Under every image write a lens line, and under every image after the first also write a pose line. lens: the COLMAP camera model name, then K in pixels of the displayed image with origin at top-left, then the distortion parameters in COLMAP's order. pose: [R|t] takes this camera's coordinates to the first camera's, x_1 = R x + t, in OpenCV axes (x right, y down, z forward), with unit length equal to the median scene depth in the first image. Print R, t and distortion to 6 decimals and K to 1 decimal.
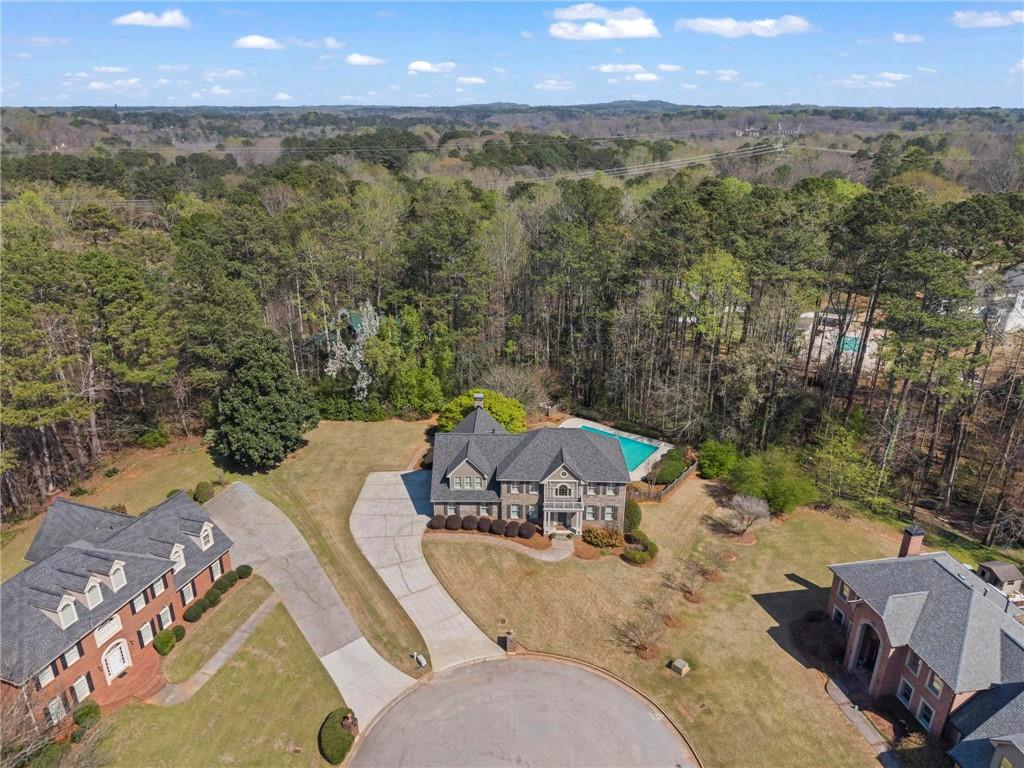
lens RADIAL K [[689.0, 0, 512.0], [0, 689.0, 384.0], [0, 0, 1]] dist [0.030663, -0.030654]
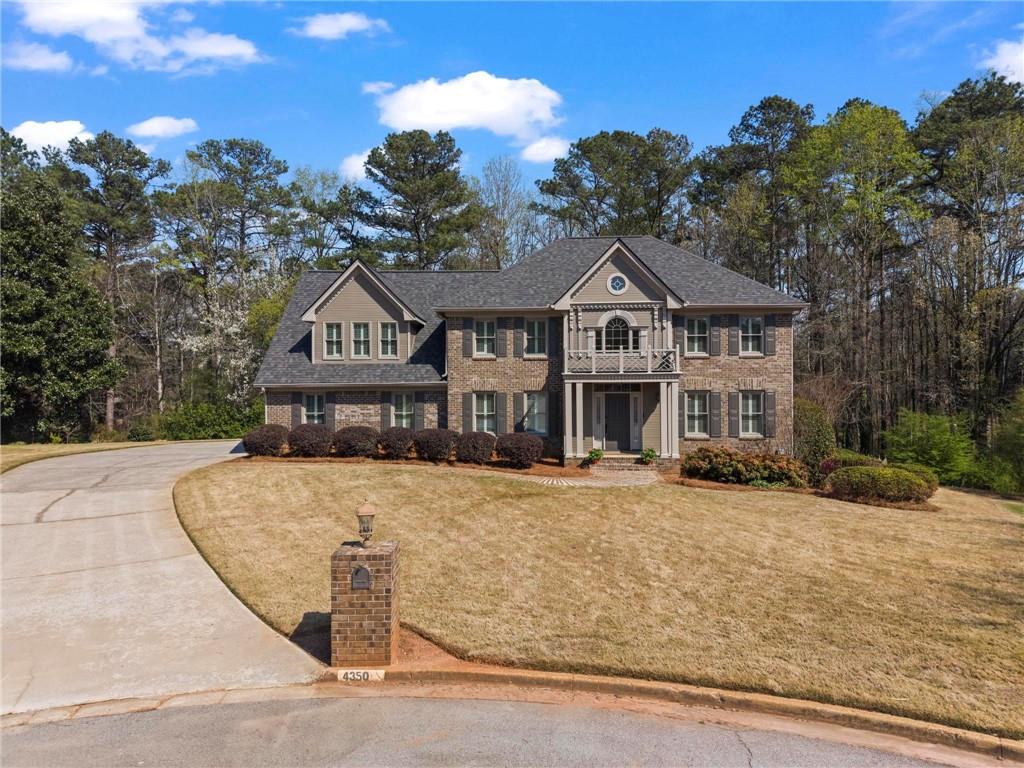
lens RADIAL K [[710.1, 0, 496.0], [0, 710.1, 388.4], [0, 0, 1]] dist [0.048573, -0.000809]
pose [[0.998732, -0.007162, -0.049822, 0.029289], [-0.011992, 0.927462, -0.373724, 0.314295], [0.048884, 0.373848, 0.926201, 0.655165]]
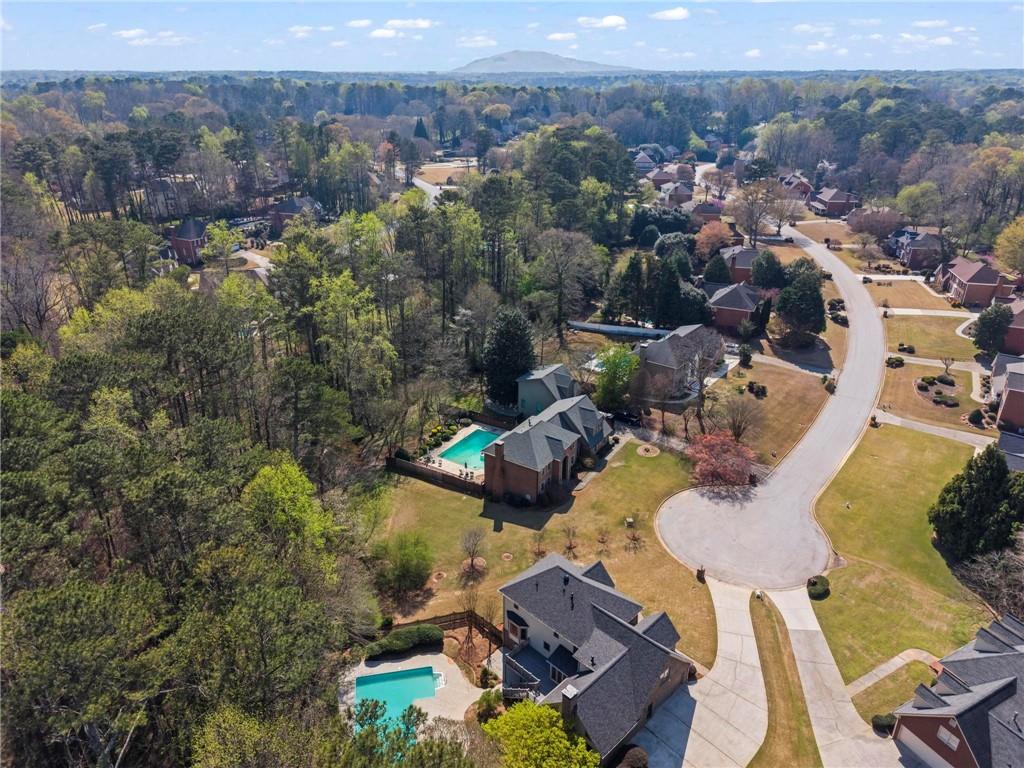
lens RADIAL K [[689.0, 0, 512.0], [0, 689.0, 384.0], [0, 0, 1]] dist [0.030663, -0.030654]
pose [[-0.723277, -0.293738, 0.624971, -0.448386], [0.246394, 0.735681, 0.630923, -0.860361], [-0.645105, 0.610321, -0.459726, 1.402841]]
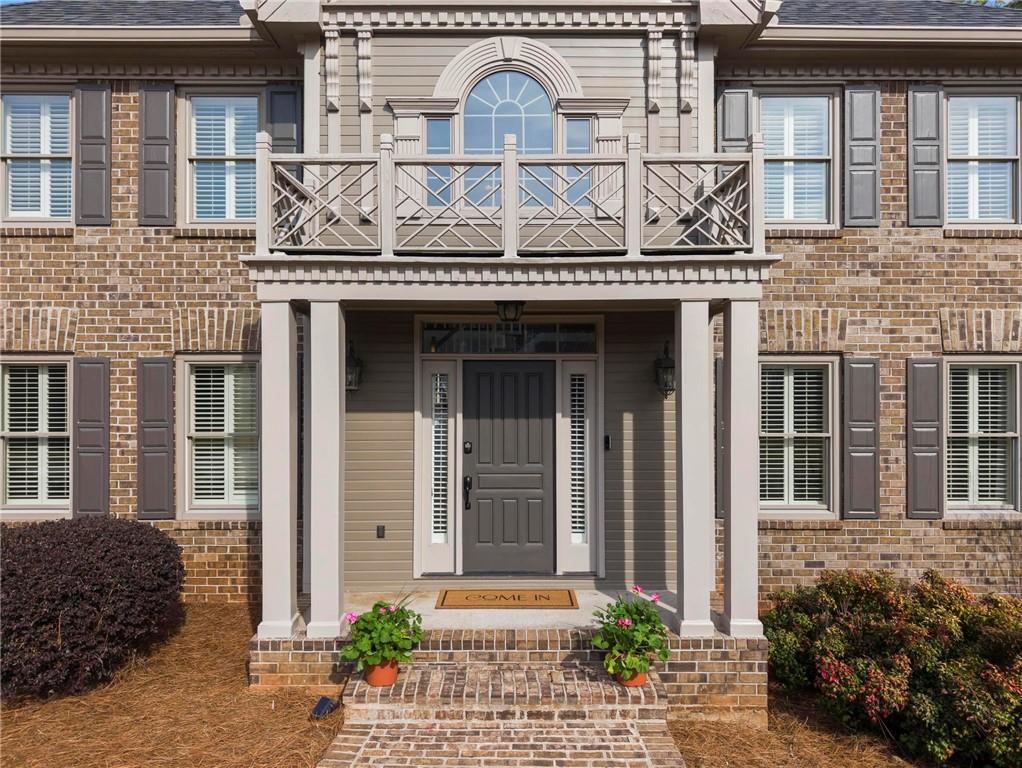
lens RADIAL K [[713.7, 0, 526.7], [0, 713.7, 393.9], [0, 0, 1]] dist [0.032490, -0.000230]
pose [[0.999245, -0.002618, 0.038758, 0.071846], [0.016980, 0.926795, -0.375183, 0.220113], [-0.034939, 0.375558, 0.926140, 0.909440]]
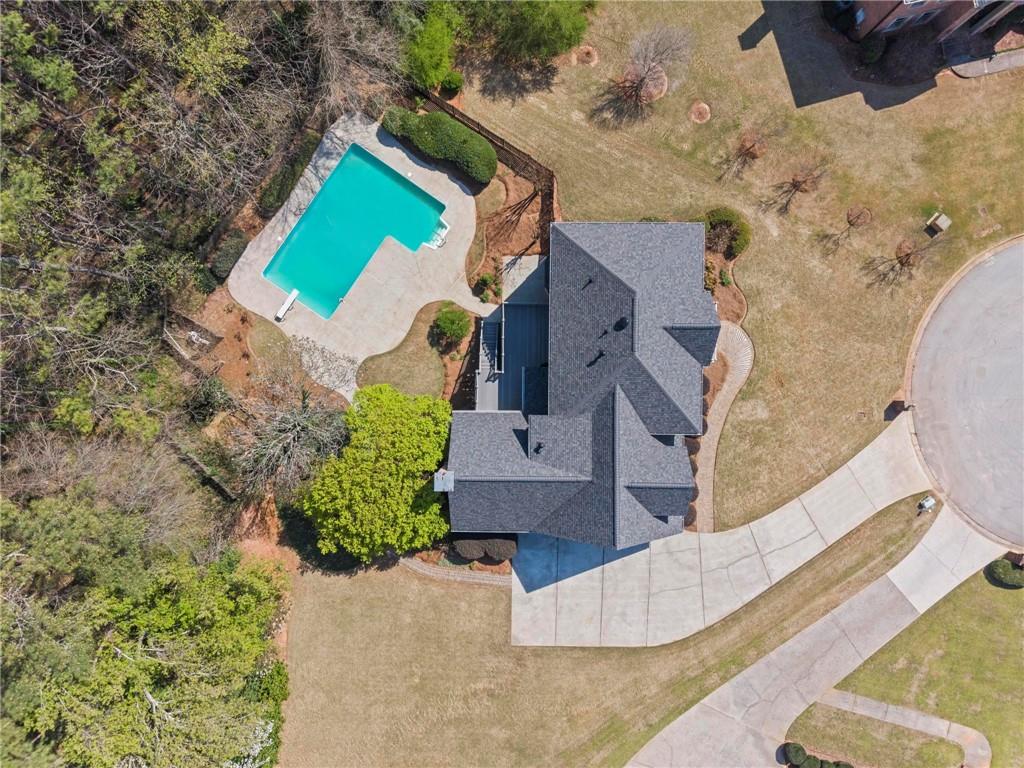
lens RADIAL K [[689.0, 0, 512.0], [0, 689.0, 384.0], [0, 0, 1]] dist [0.030663, -0.030654]
pose [[-0.010815, -0.999919, -0.006657, 0.030249], [0.366671, -0.010159, 0.930295, -0.508804], [-0.930288, 0.007620, 0.366751, 0.911095]]
